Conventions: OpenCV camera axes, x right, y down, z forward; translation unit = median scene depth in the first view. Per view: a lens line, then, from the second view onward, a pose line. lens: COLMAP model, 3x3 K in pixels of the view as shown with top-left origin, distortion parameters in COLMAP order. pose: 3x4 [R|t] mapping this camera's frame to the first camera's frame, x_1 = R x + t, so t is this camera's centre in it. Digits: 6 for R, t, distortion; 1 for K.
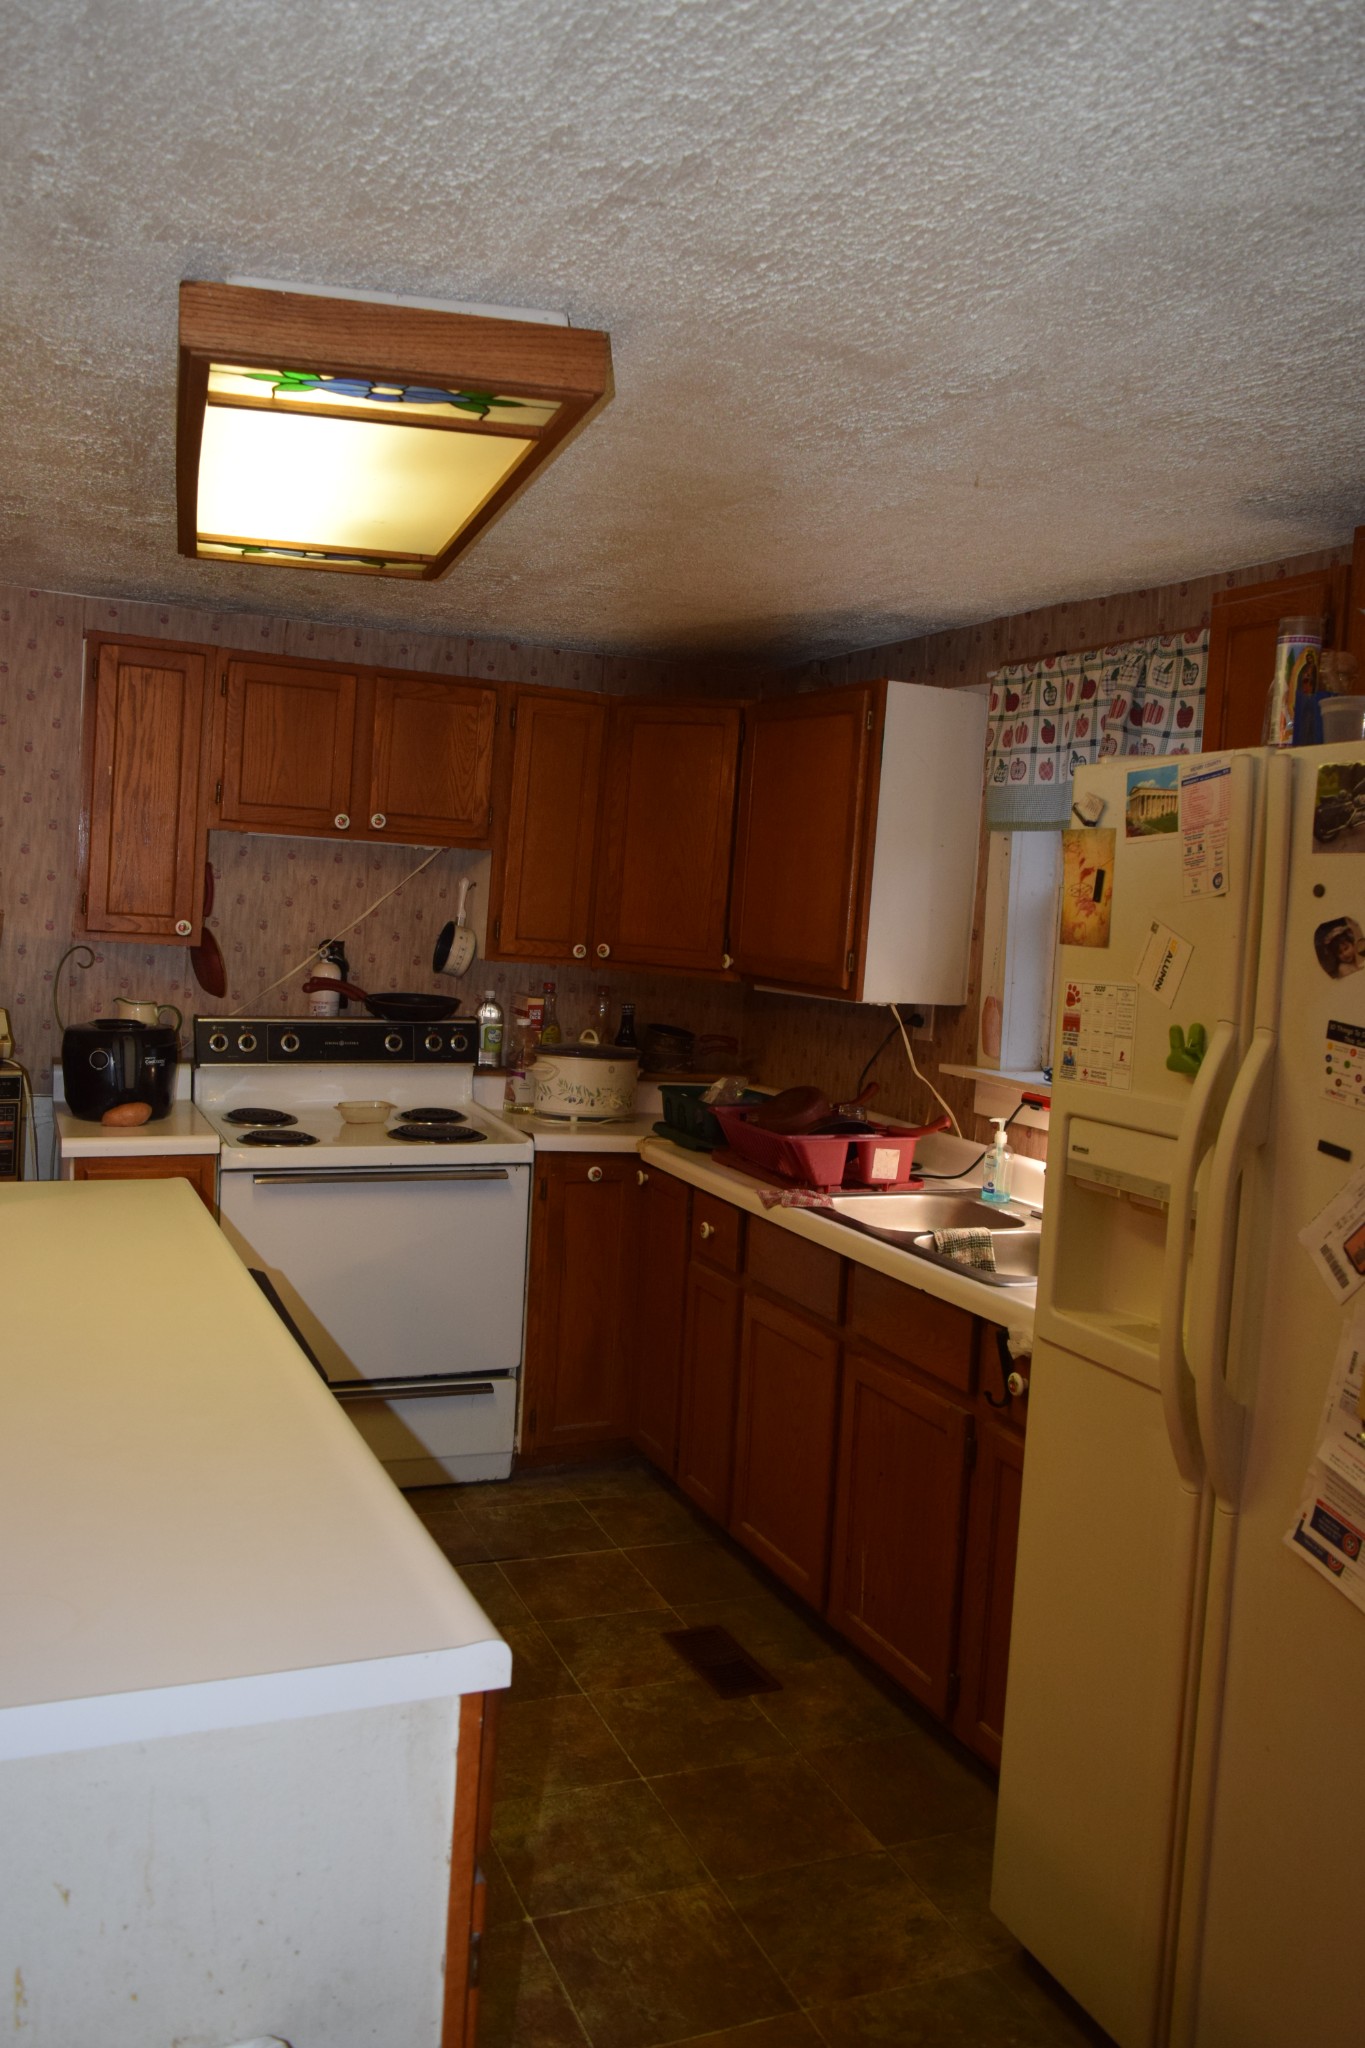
lens RADIAL K [[1562.2, 0, 682.5], [0, 1562.2, 1024.0], [0, 0, 1]] dist [-0.039978, 0.013111]
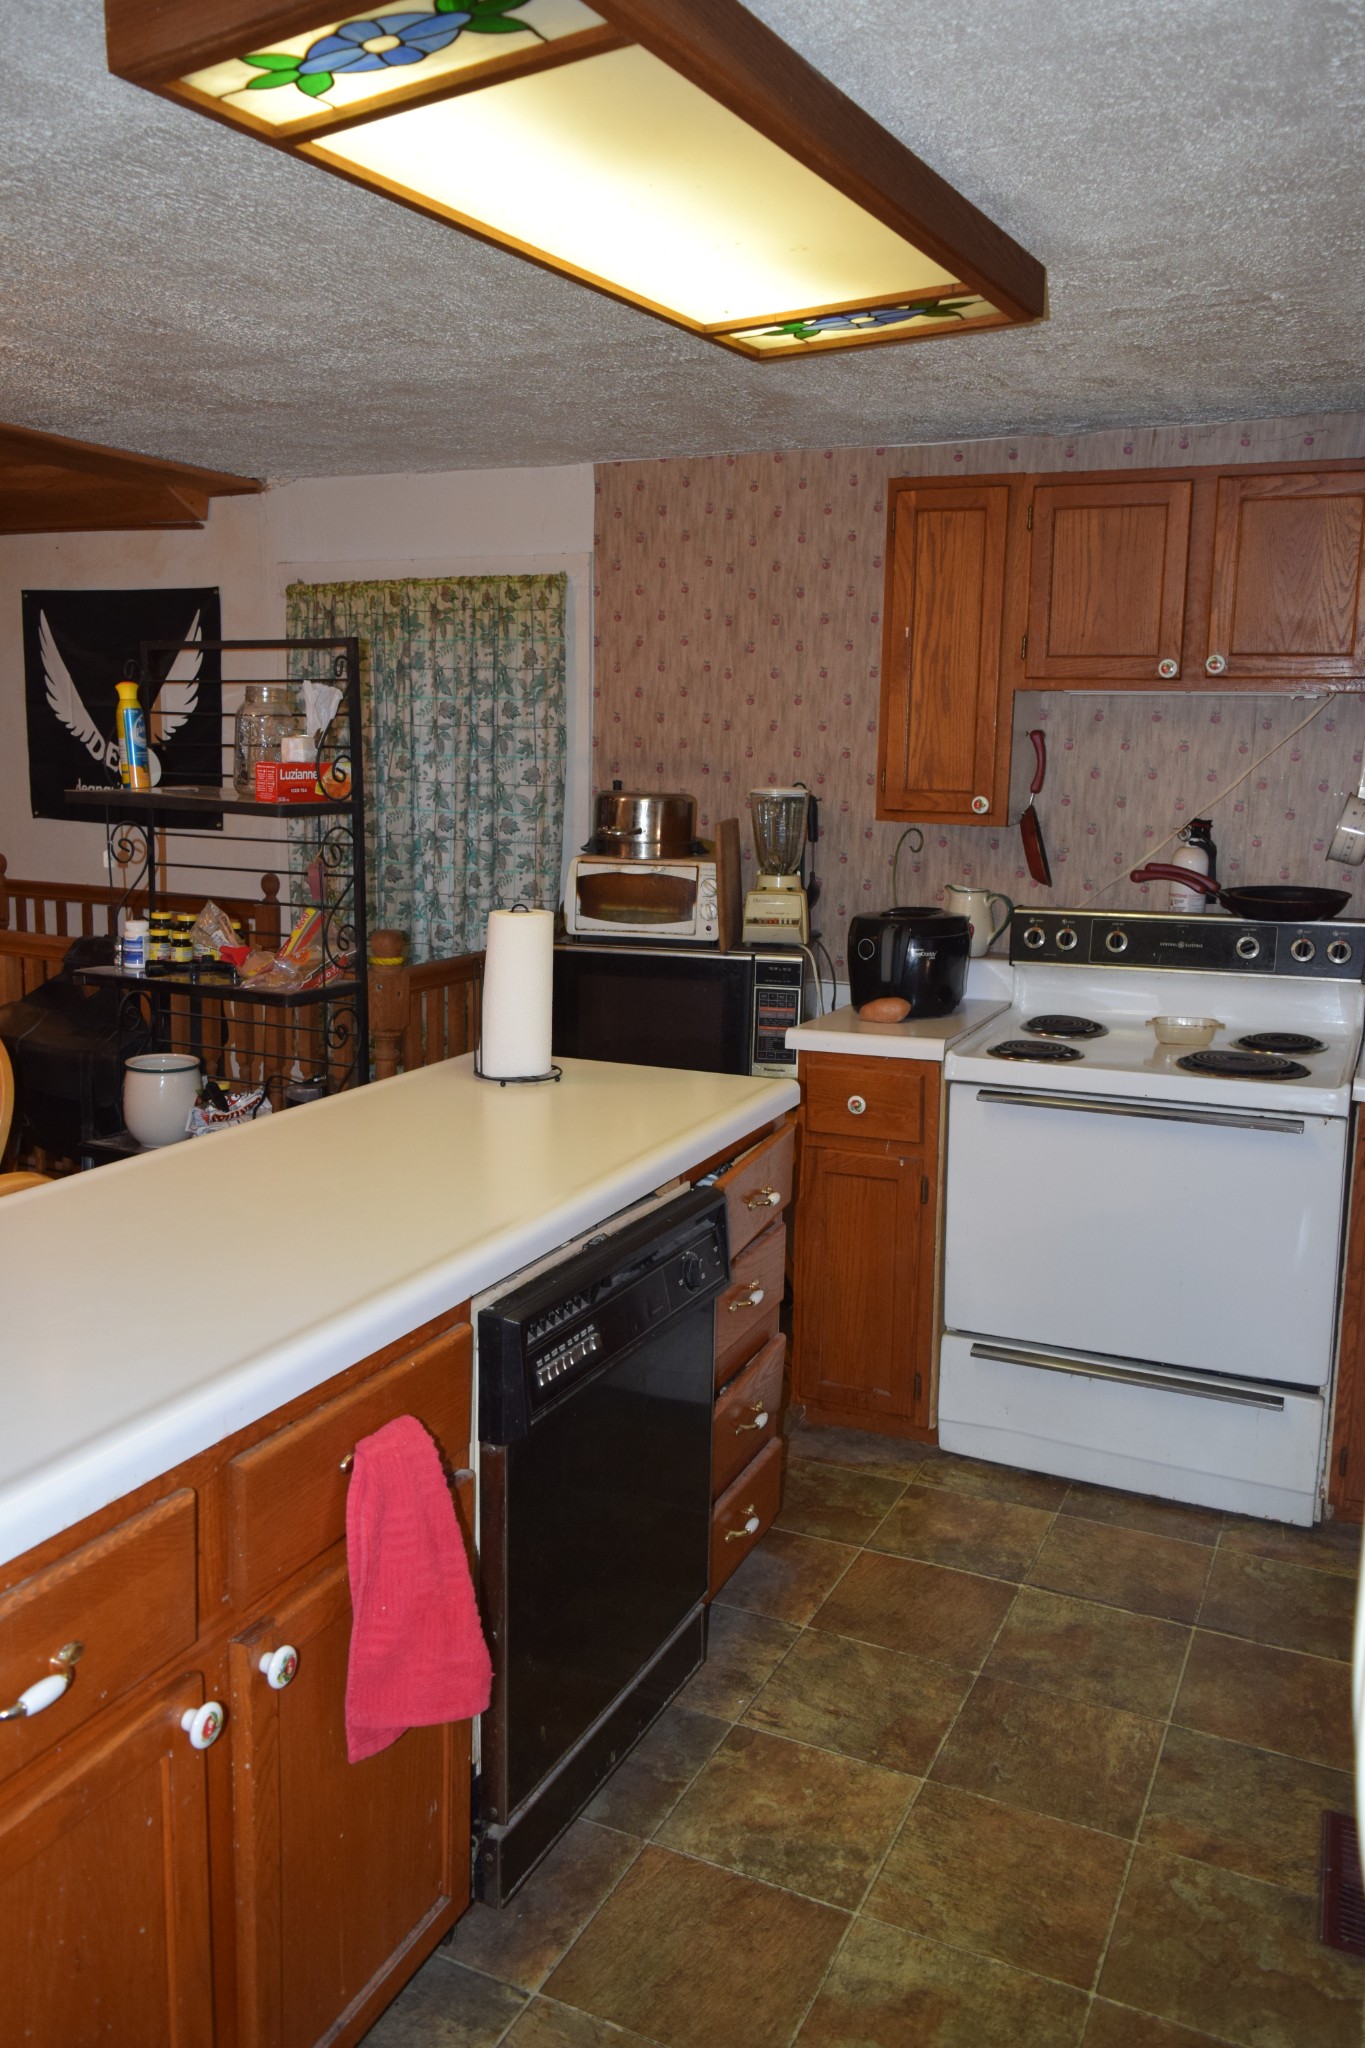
lens RADIAL K [[1562.2, 0, 682.5], [0, 1562.2, 1024.0], [0, 0, 1]] dist [-0.039978, 0.013111]
pose [[0.662412, 0.077156, -0.745156, 0.227693], [-0.033286, 0.996731, 0.073614, 0.002373], [0.748399, -0.023960, 0.662815, 0.276480]]
